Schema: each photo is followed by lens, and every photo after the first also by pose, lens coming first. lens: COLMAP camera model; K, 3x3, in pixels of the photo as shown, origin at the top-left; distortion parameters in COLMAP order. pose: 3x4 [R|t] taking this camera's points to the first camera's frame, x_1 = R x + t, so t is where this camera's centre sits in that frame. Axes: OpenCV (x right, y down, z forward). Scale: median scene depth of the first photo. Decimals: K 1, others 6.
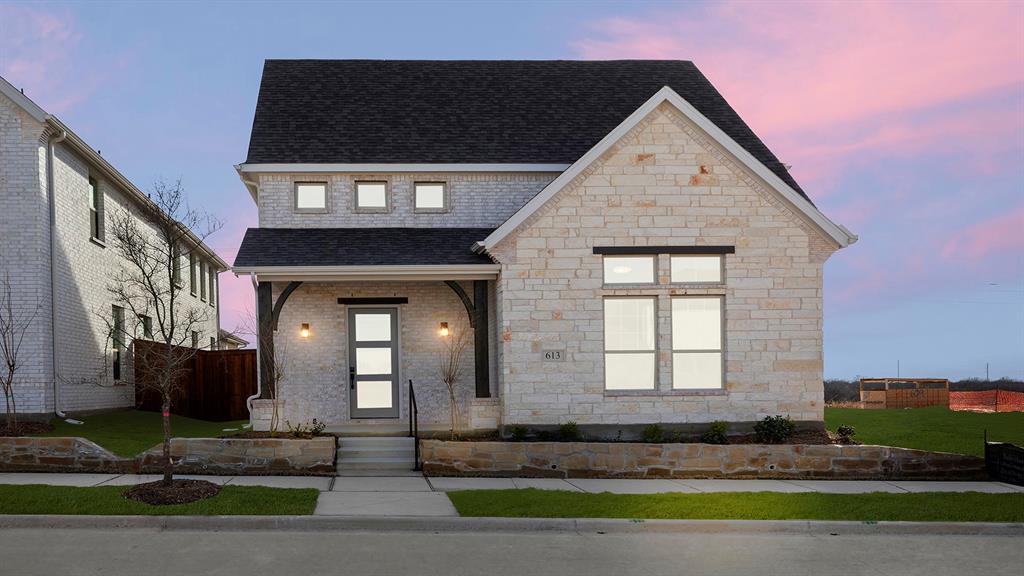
lens RADIAL K [[826.9, 0, 471.6], [0, 826.9, 288.4], [0, 0, 1]] dist [0.005397, 0.004955]
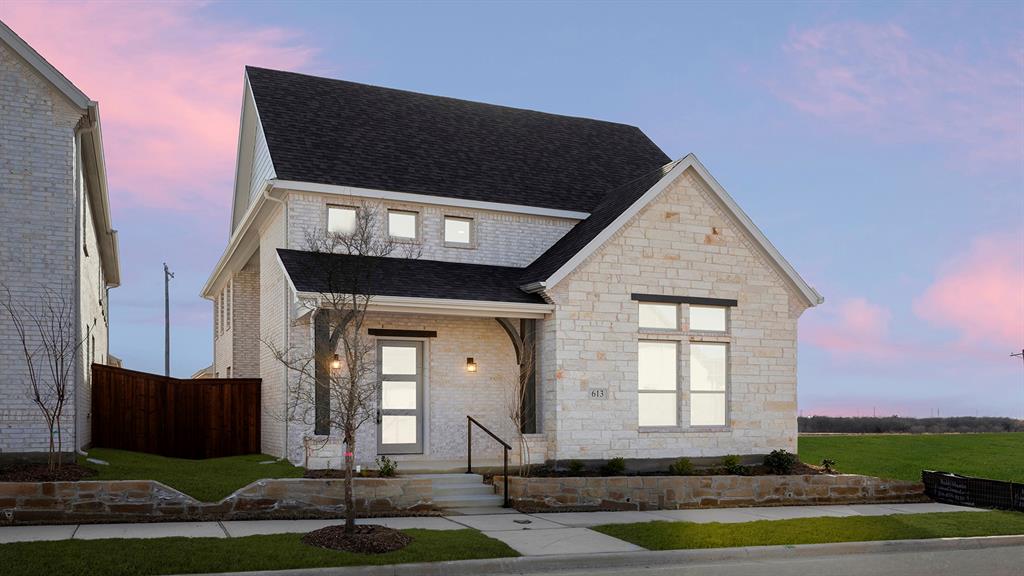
lens RADIAL K [[826.9, 0, 471.6], [0, 826.9, 288.4], [0, 0, 1]] dist [0.005397, 0.004955]
pose [[0.934074, 0.062664, 0.351539, -0.428393], [-0.050273, 0.997754, -0.044276, 0.001645], [-0.353524, 0.023684, 0.935126, 0.063839]]
